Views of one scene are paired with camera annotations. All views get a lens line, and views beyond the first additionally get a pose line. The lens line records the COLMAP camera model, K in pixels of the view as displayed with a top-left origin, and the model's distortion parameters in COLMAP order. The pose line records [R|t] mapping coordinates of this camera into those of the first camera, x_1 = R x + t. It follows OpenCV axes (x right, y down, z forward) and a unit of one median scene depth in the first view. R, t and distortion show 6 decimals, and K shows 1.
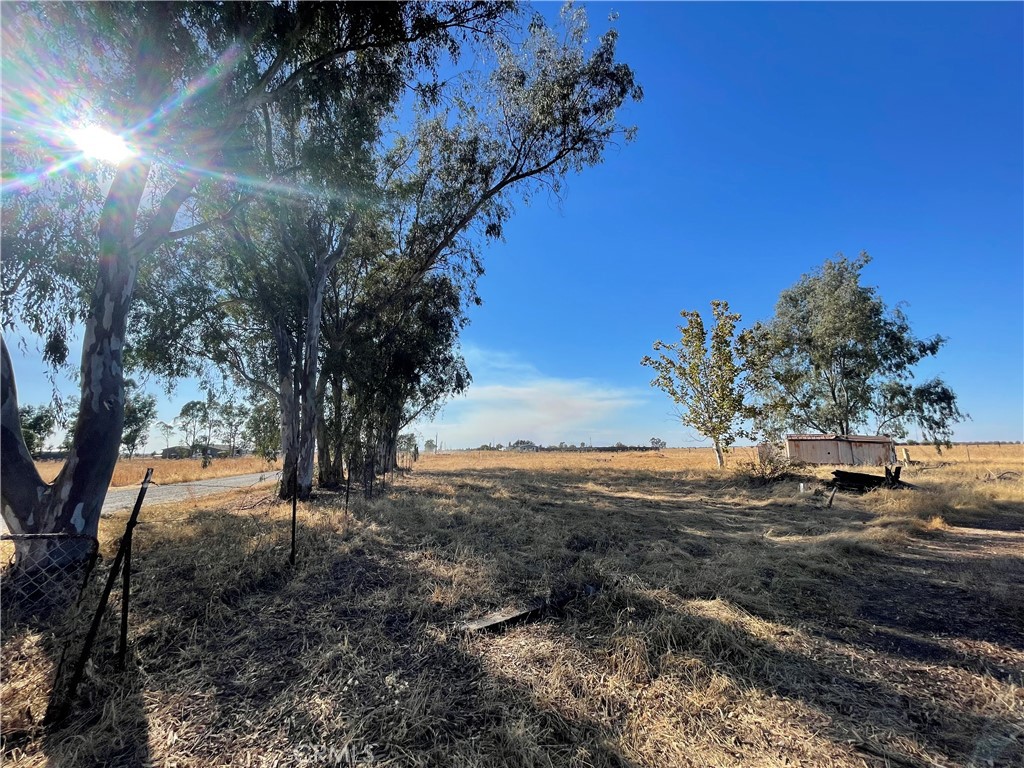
lens RADIAL K [[413.5, 0, 508.6], [0, 413.5, 381.8], [0, 0, 1]] dist [0.002063, 0.000028]
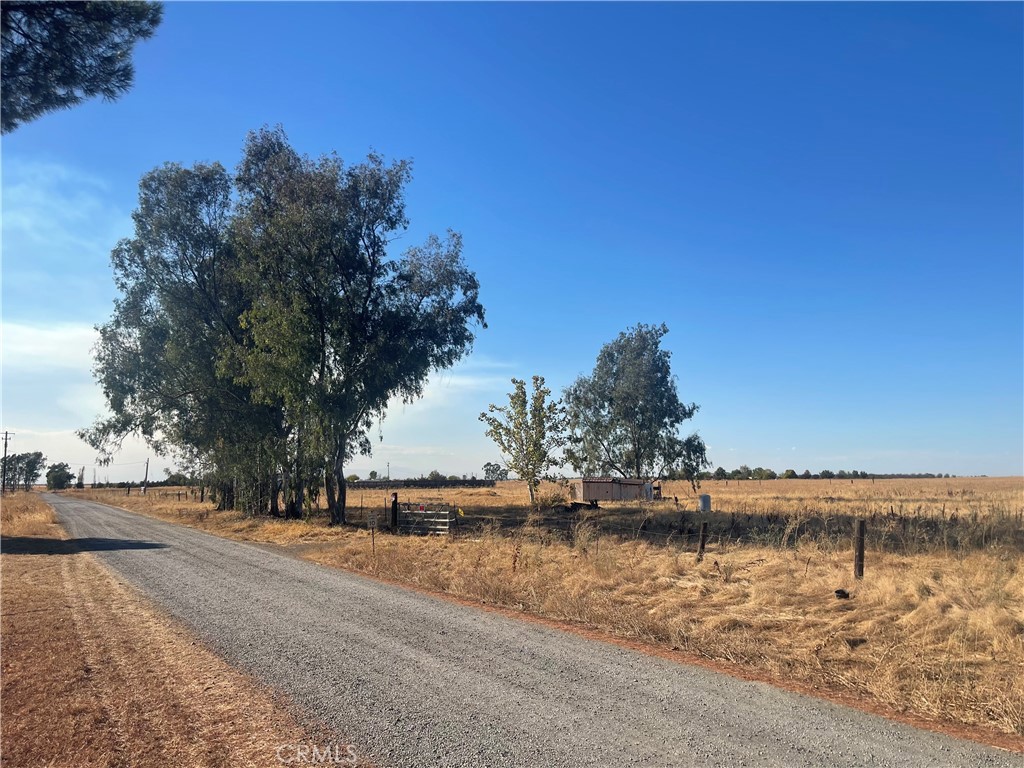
lens RADIAL K [[748.9, 0, 512.0], [0, 748.9, 384.0], [0, 0, 1]] dist [0.069551, 0.000232]
pose [[0.934136, 0.050512, 0.353324, -0.339957], [-0.061995, 0.997850, 0.021250, -0.181463], [-0.351491, -0.041754, 0.935260, -0.997107]]
